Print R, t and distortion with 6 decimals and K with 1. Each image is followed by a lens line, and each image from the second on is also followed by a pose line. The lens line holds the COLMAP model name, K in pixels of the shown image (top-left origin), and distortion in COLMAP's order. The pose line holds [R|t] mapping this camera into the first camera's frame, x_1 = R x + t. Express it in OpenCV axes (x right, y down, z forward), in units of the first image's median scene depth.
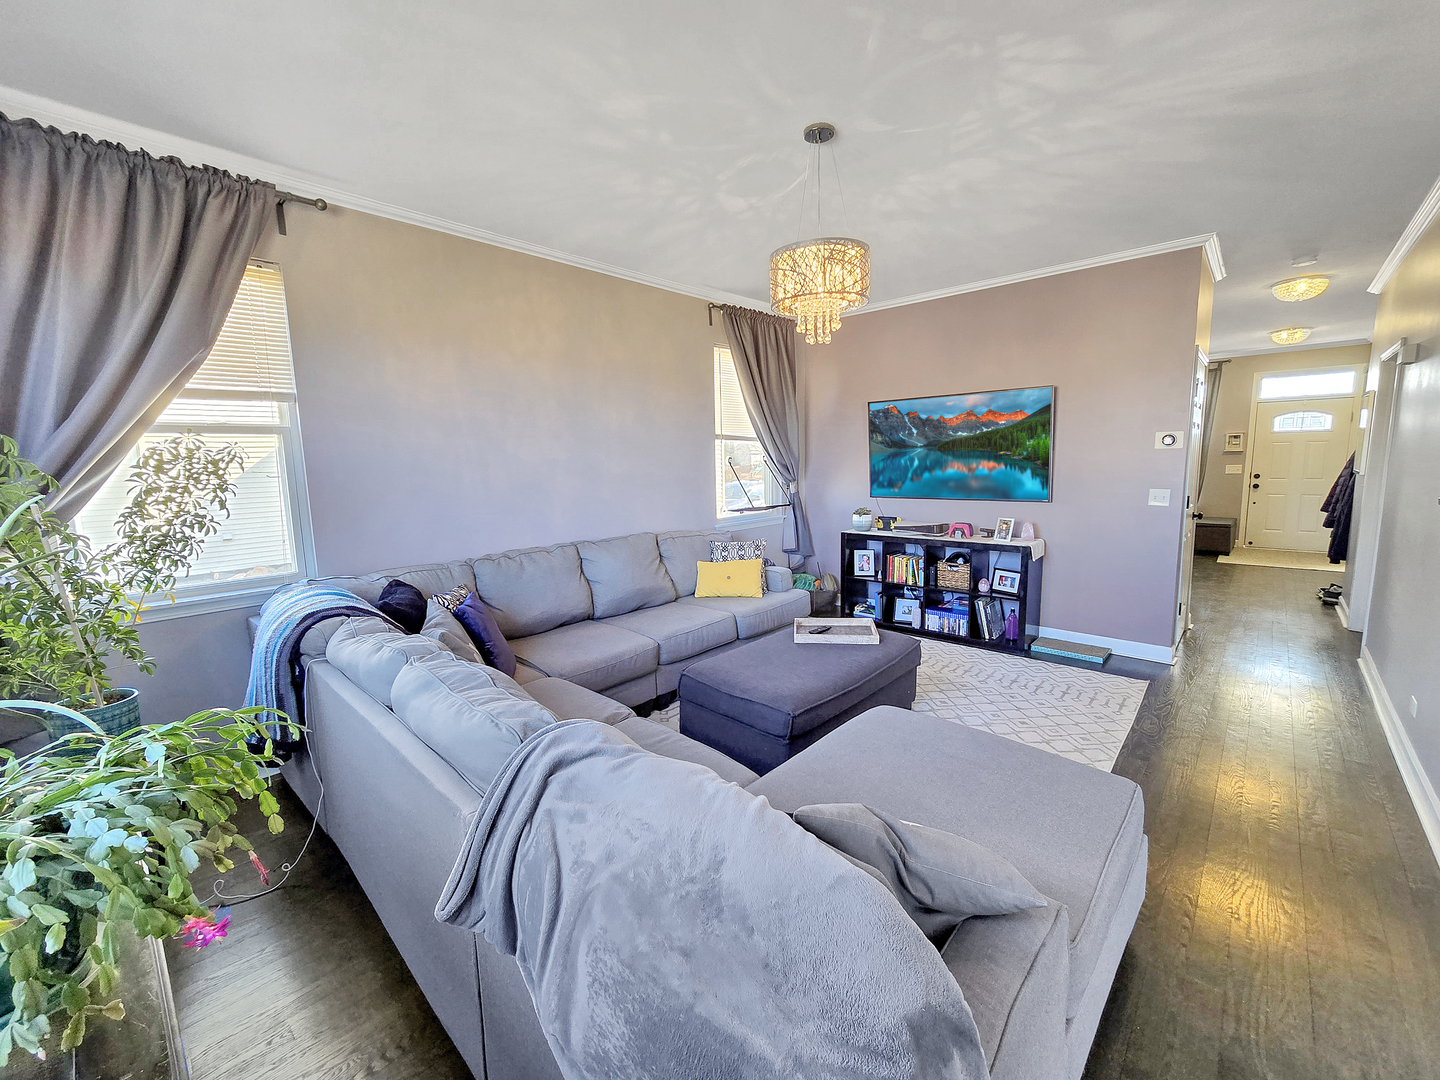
lens RADIAL K [[591.1, 0, 722.5], [0, 591.1, 541.8], [0, 0, 1]] dist [0.002653, 0.000433]
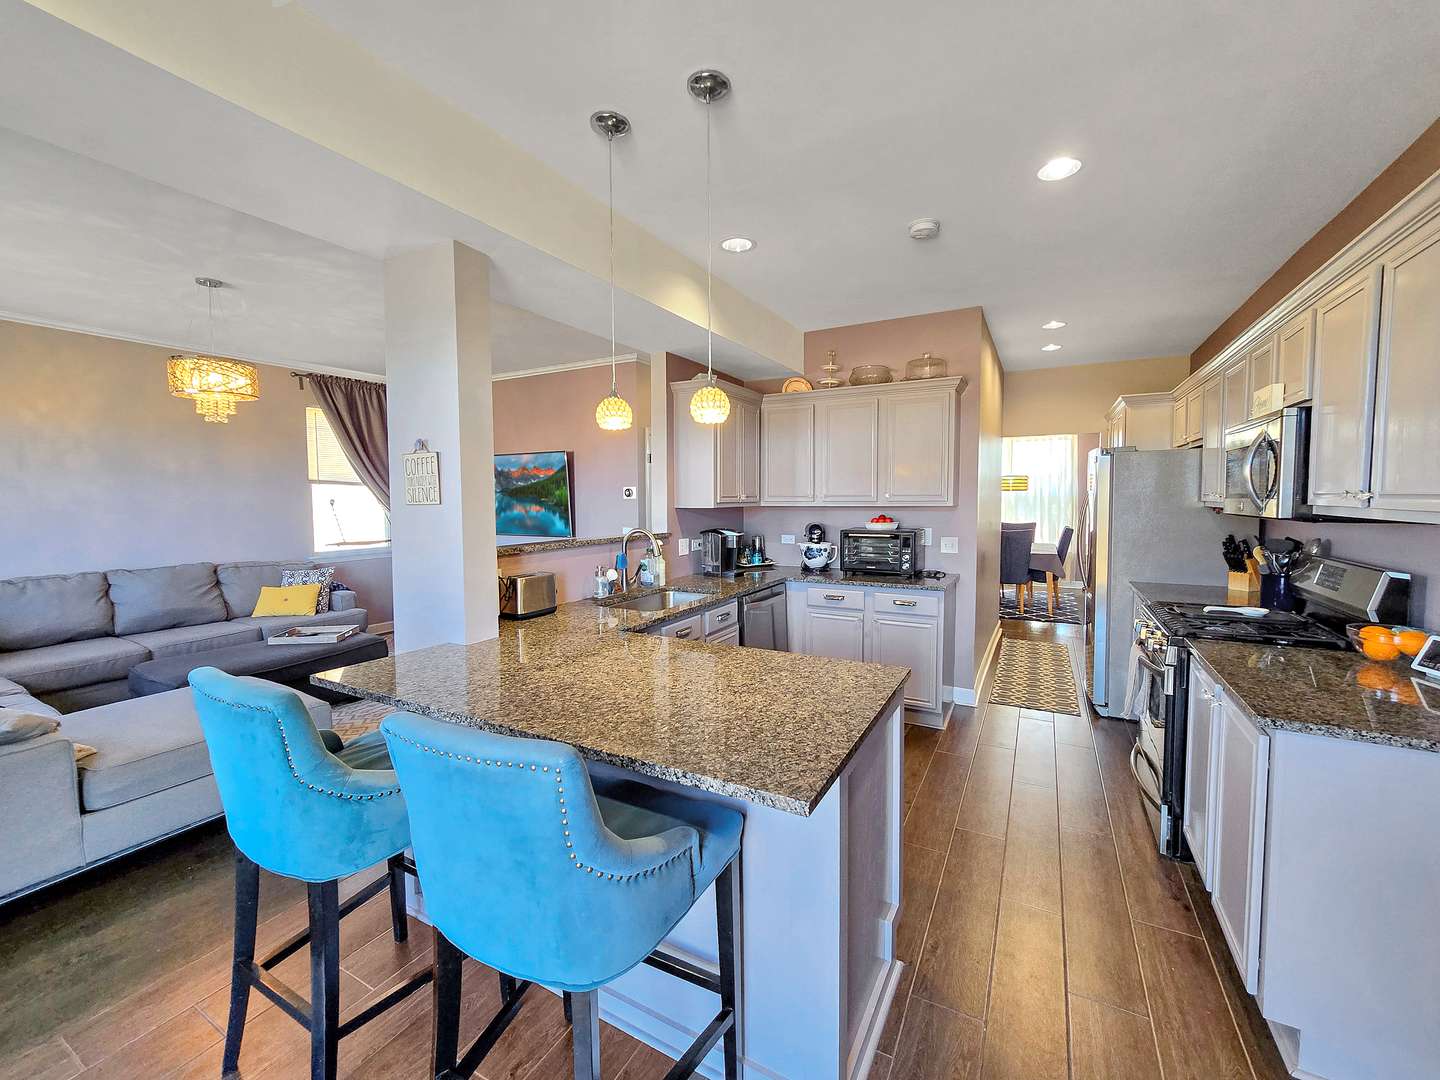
lens RADIAL K [[591.1, 0, 718.8], [0, 591.1, 536.0], [0, 0, 1]] dist [0.002653, 0.000433]
pose [[0.979002, 0.003217, 0.203824, 0.591993], [0.010282, 0.997824, -0.065133, 0.017896], [-0.203590, 0.065861, 0.976839, -0.340196]]
